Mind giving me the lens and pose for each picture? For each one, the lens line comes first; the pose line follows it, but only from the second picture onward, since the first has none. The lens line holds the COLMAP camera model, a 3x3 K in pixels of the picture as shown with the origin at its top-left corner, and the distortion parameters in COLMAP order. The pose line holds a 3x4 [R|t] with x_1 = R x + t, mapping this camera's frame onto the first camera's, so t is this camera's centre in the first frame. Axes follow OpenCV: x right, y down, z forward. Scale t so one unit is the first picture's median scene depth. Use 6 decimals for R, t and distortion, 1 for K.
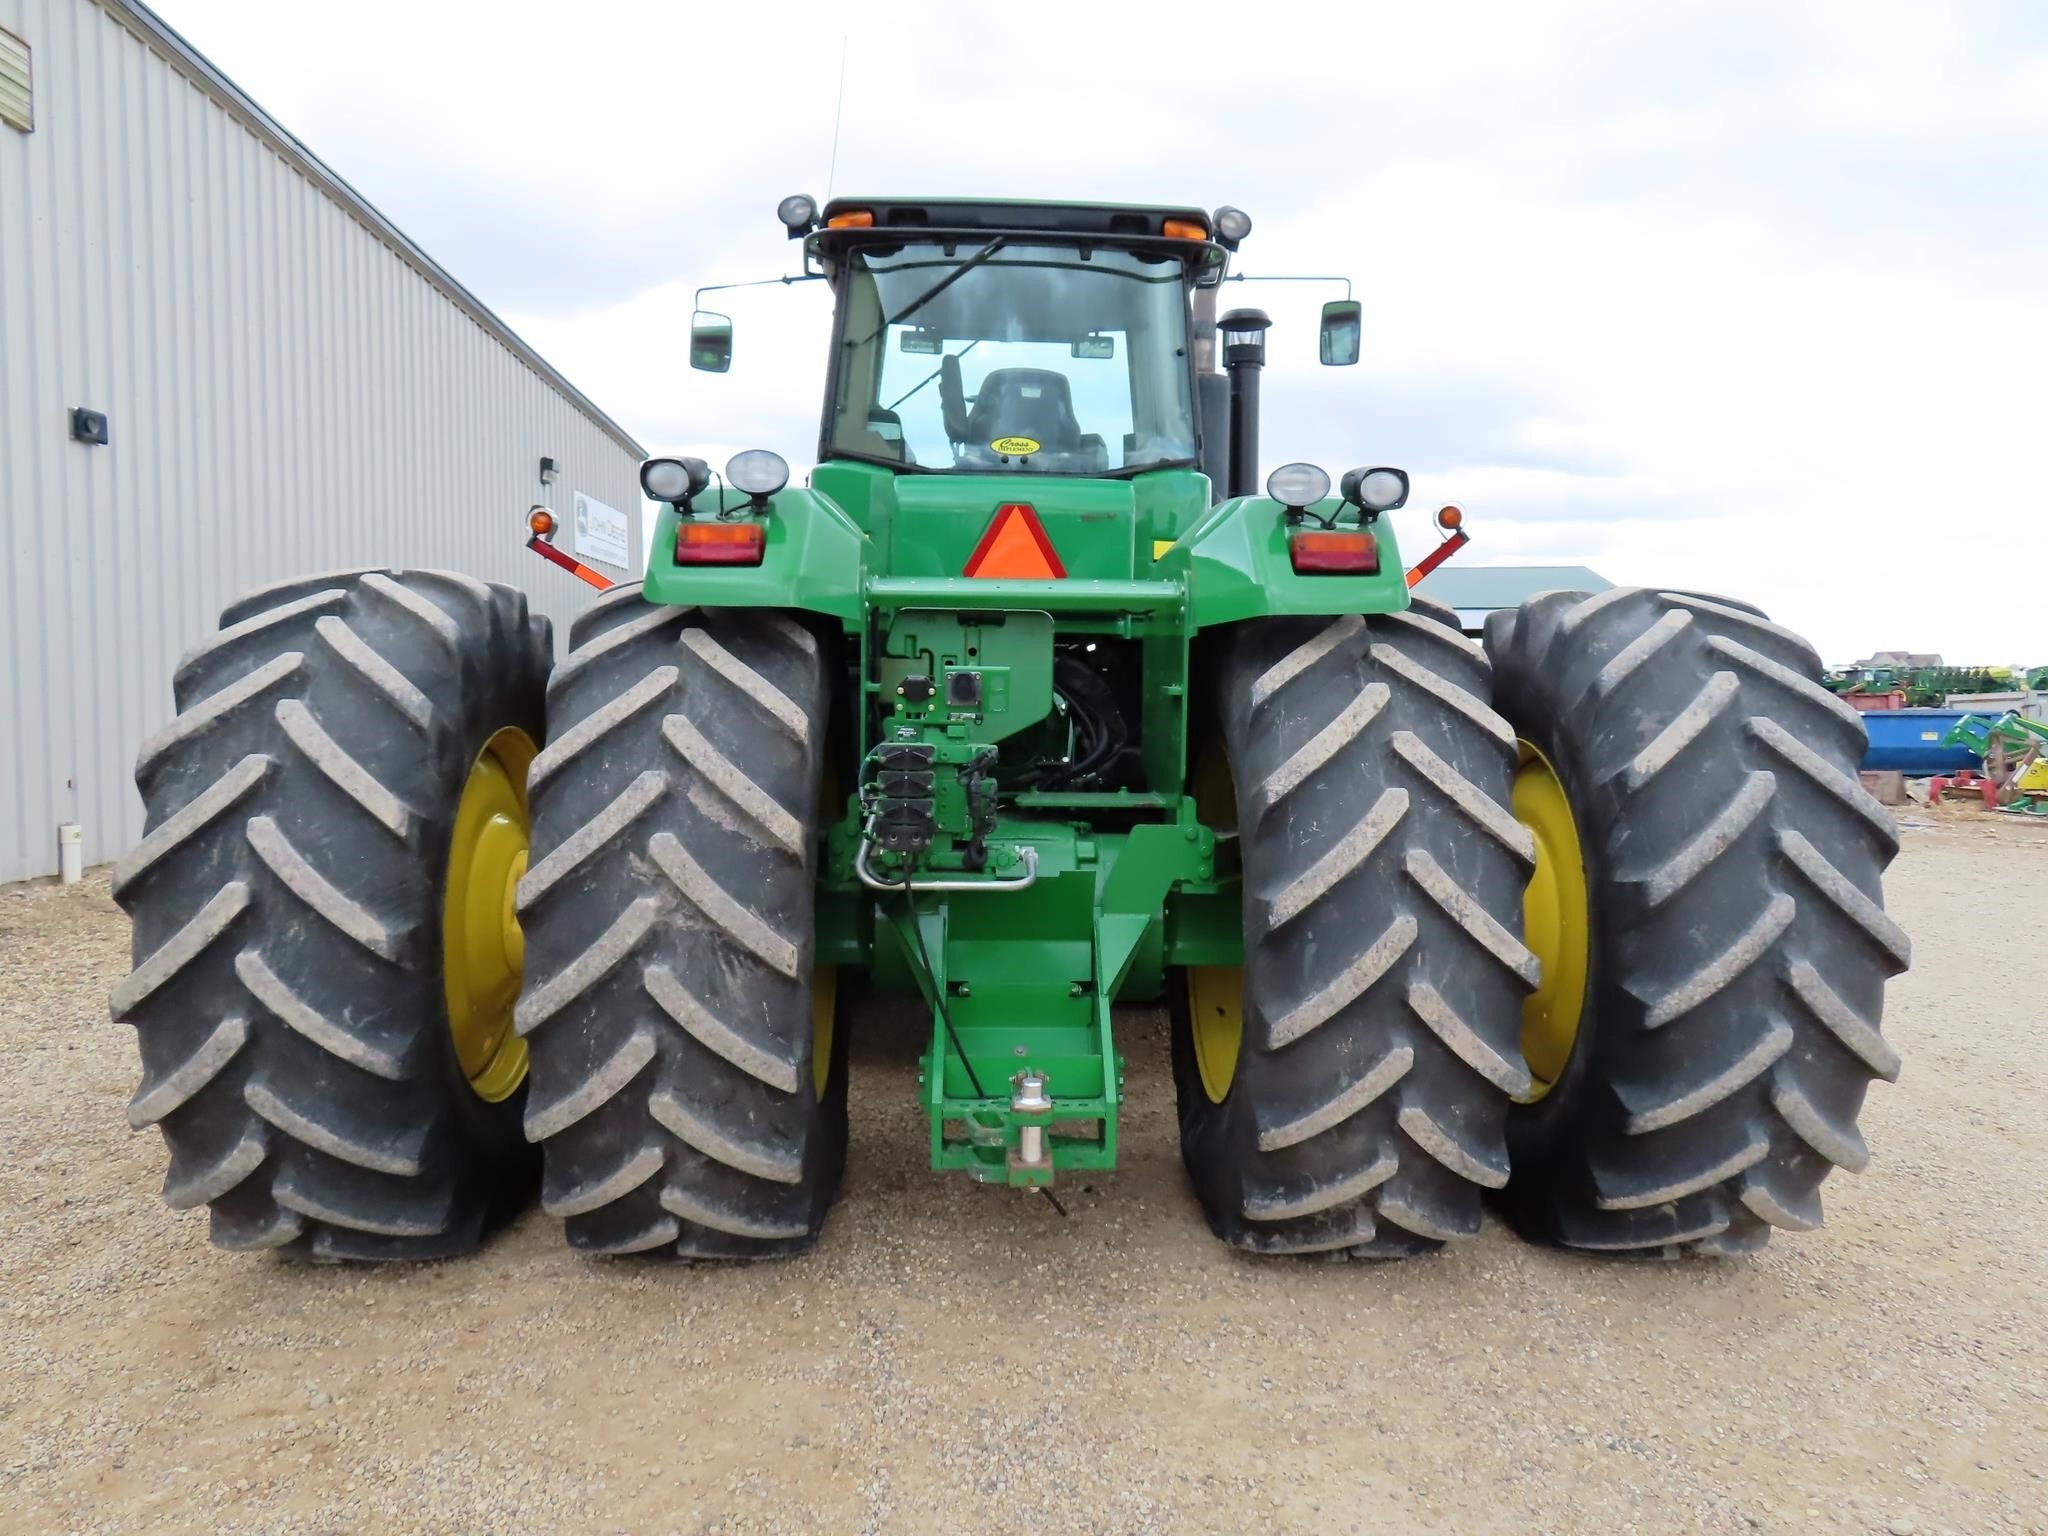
lens RADIAL K [[1494.8, 0, 1023.7], [0, 1494.8, 755.7], [0, 0, 1]] dist [0.005394, 0.001066]
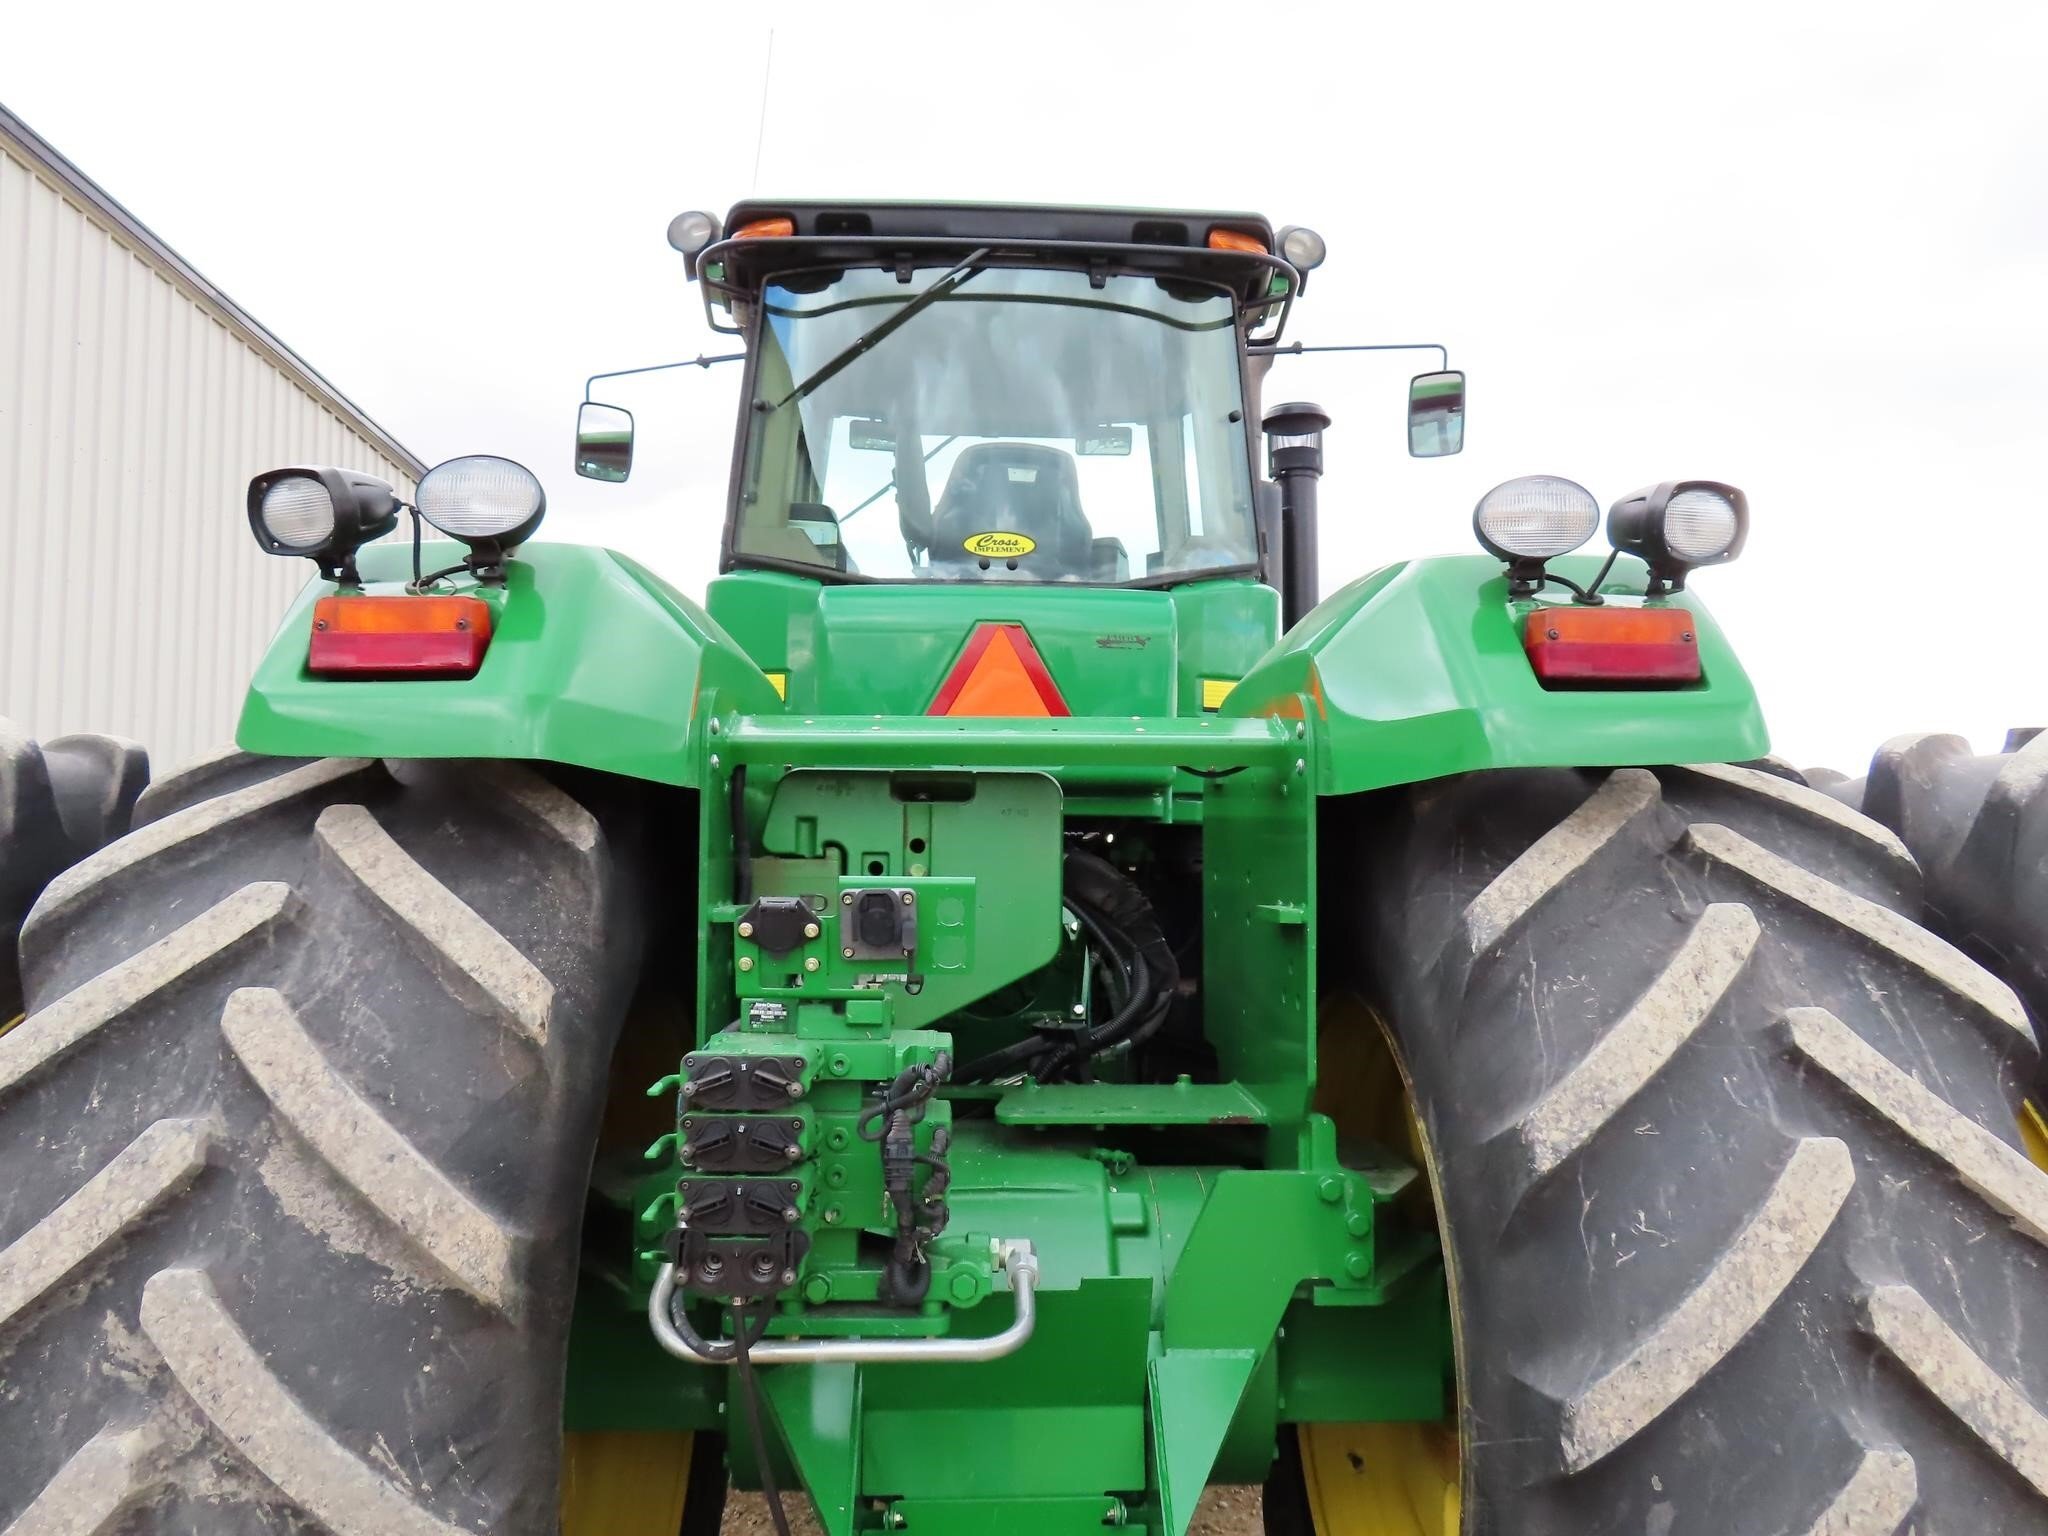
lens RADIAL K [[1494.8, 0, 1023.7], [0, 1494.8, 755.7], [0, 0, 1]] dist [0.005394, 0.001066]
pose [[0.999963, -0.008477, 0.001362, 0.005636], [0.008582, 0.991855, -0.127084, -0.035024], [-0.000273, 0.127091, 0.991891, 0.490056]]
